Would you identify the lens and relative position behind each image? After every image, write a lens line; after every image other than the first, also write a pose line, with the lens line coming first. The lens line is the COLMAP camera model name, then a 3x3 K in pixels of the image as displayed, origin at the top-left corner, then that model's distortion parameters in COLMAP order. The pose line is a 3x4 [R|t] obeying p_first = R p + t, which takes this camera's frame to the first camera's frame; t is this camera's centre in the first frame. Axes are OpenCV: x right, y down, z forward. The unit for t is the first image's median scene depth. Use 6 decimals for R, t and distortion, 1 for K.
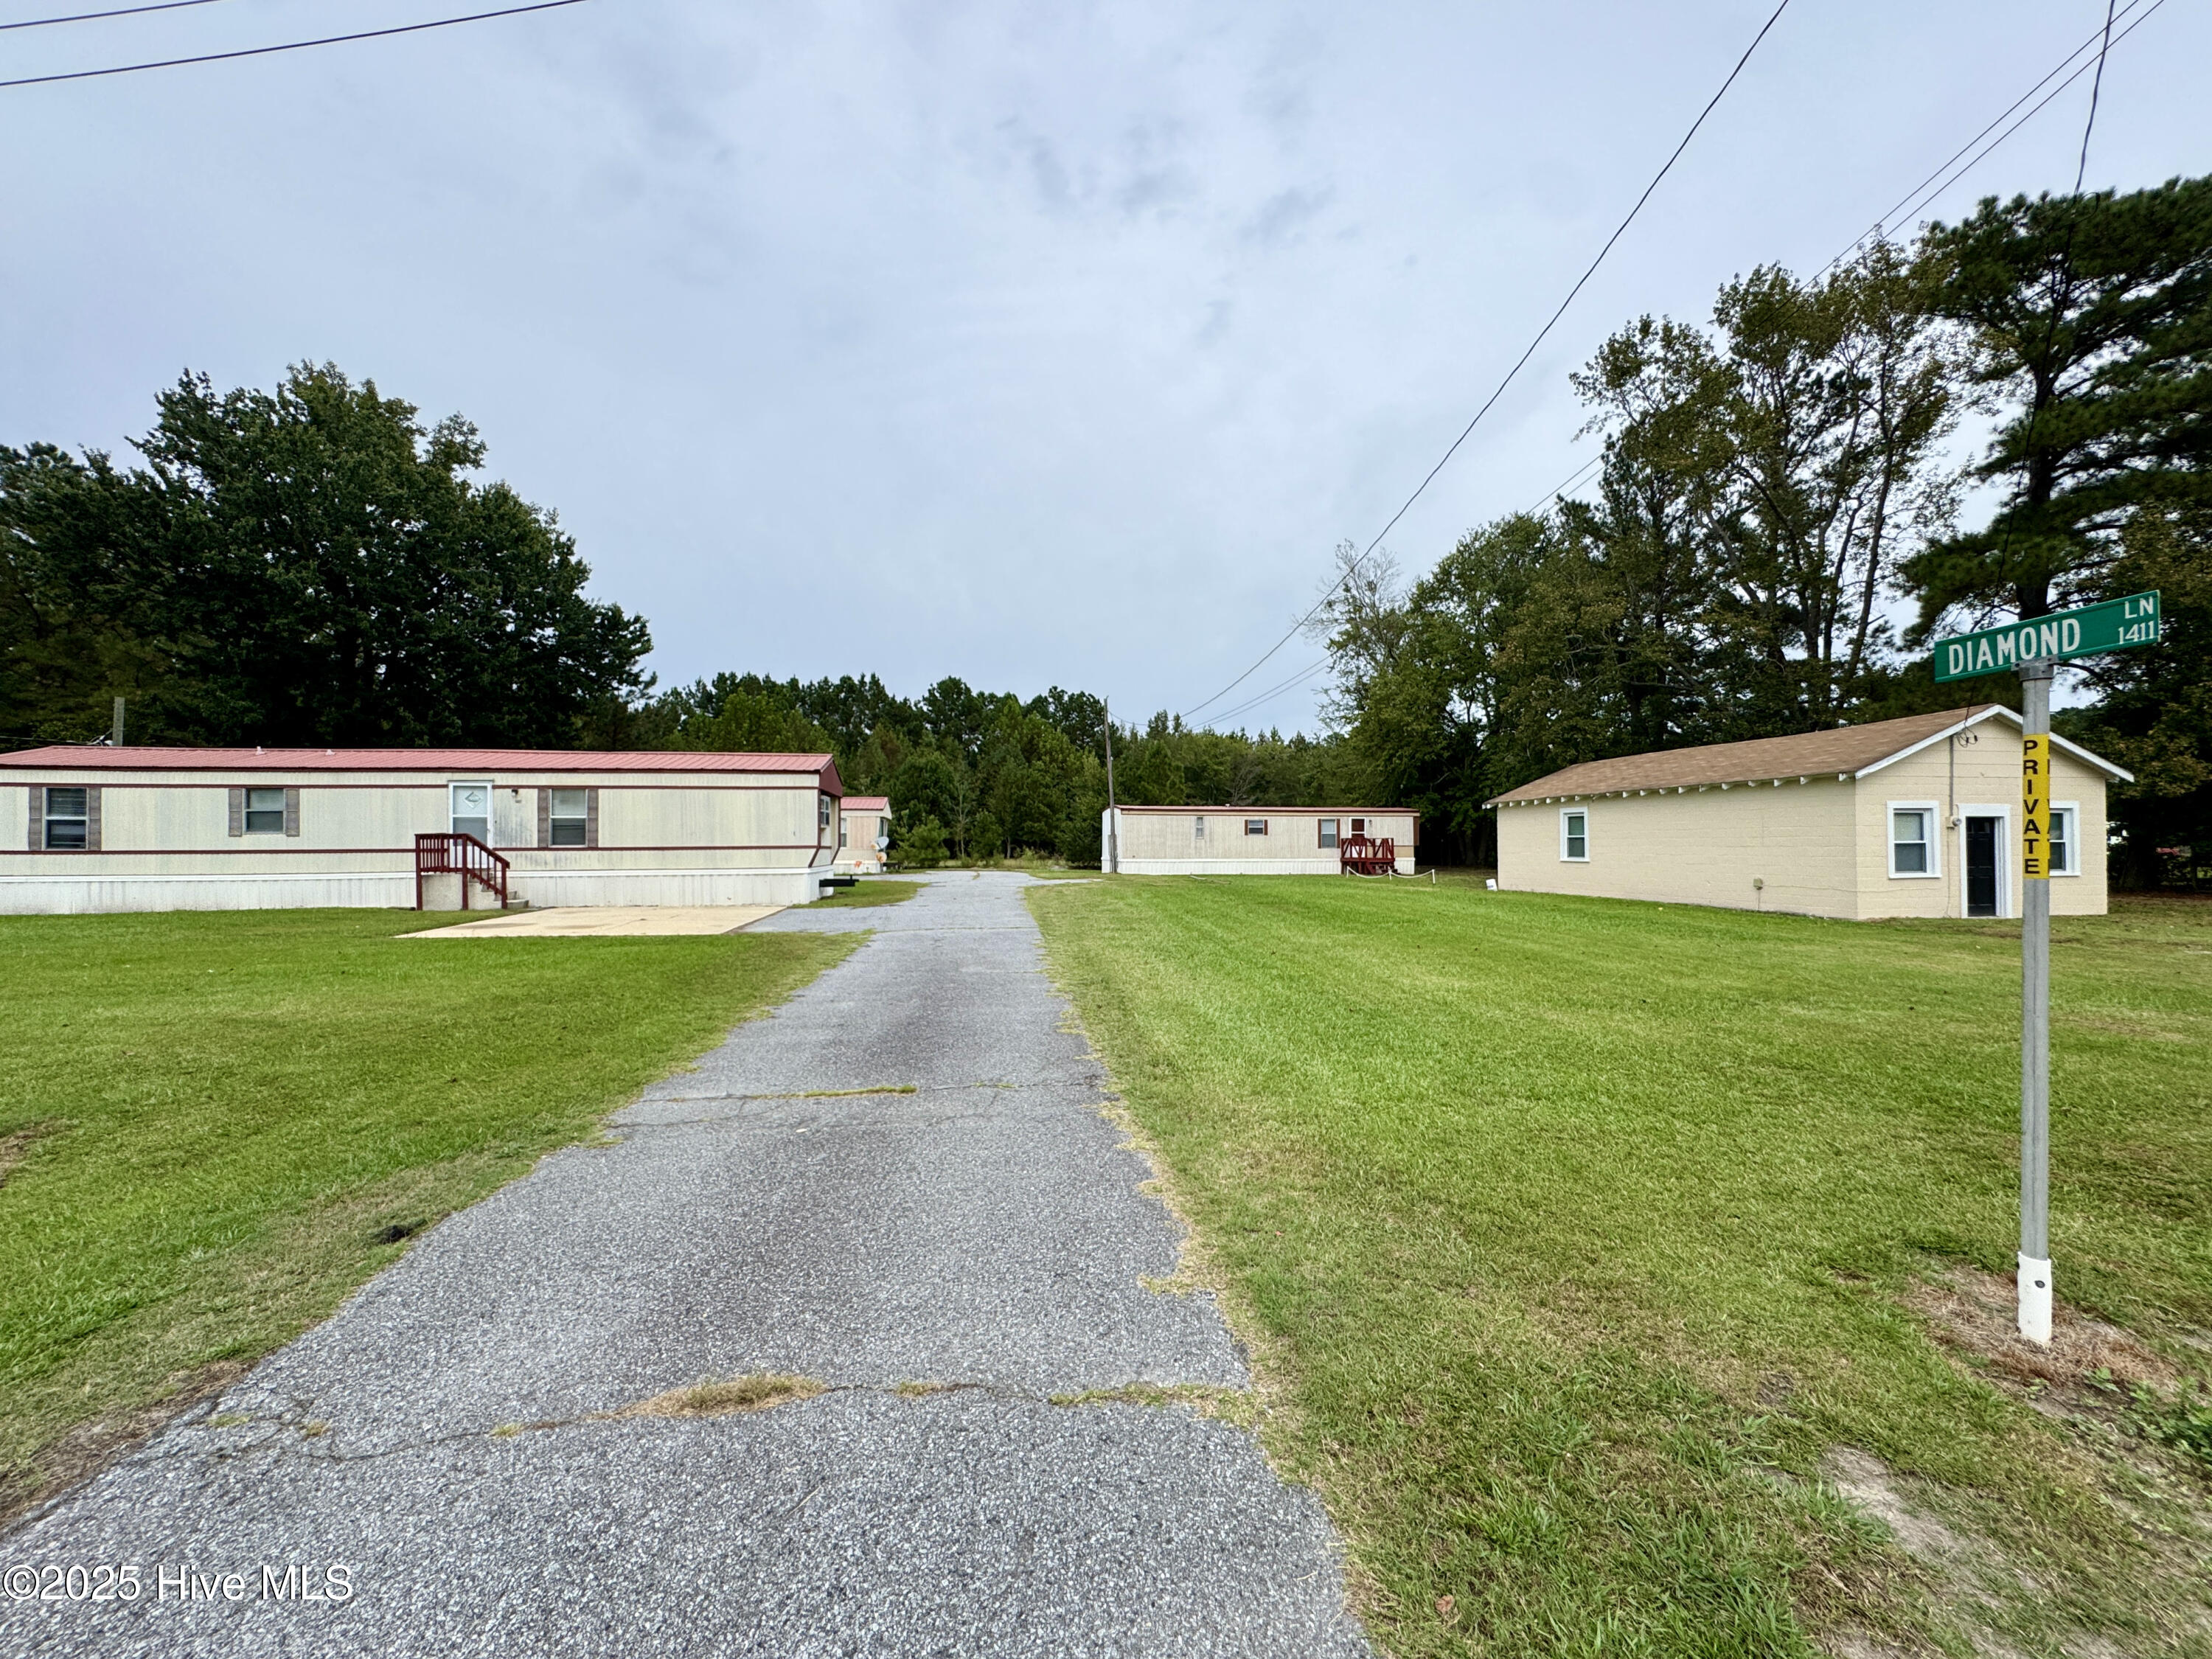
lens RADIAL K [[879.7, 0, 1104.4], [0, 879.7, 834.7], [0, 0, 1]] dist [-0.003037, -0.001206]
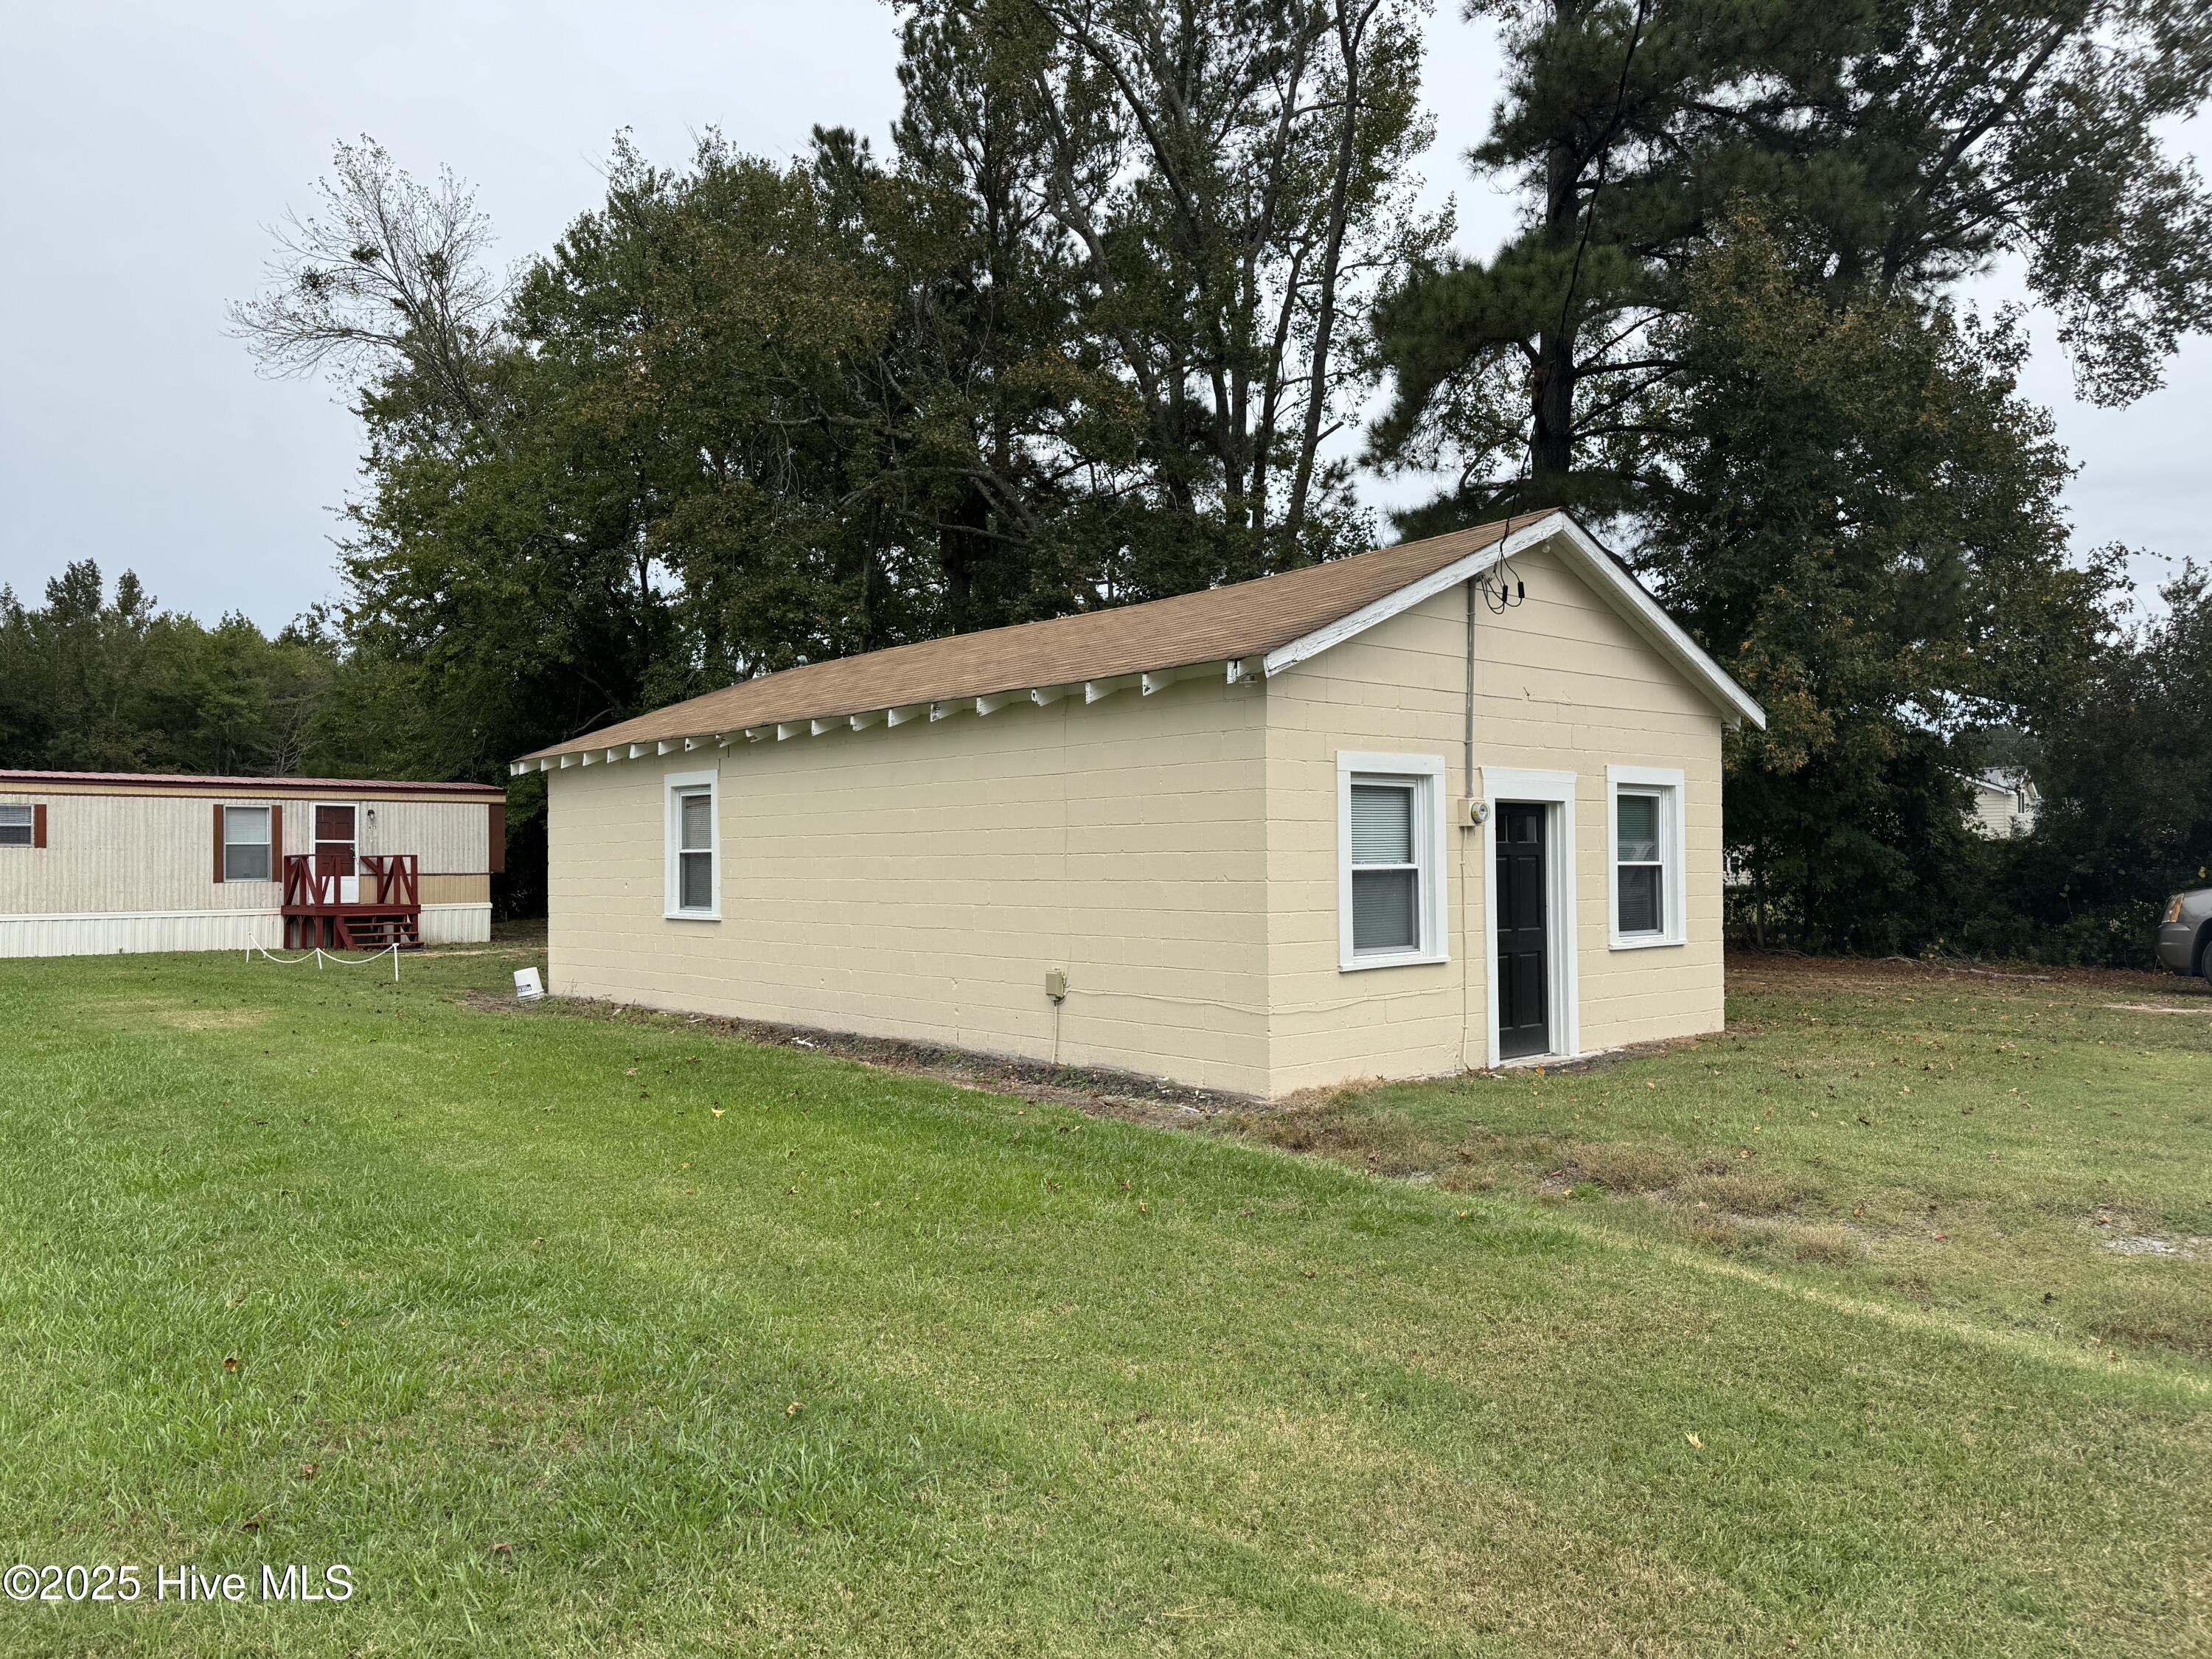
lens RADIAL K [[1552.3, 0, 1106.7], [0, 1552.3, 849.2], [0, 0, 1]] dist [0.052572, -0.048842]
pose [[0.838473, 0.003874, 0.544929, 0.242384], [-0.003556, 0.999992, -0.001638, 0.001160], [-0.544931, -0.000564, 0.838481, 0.268760]]
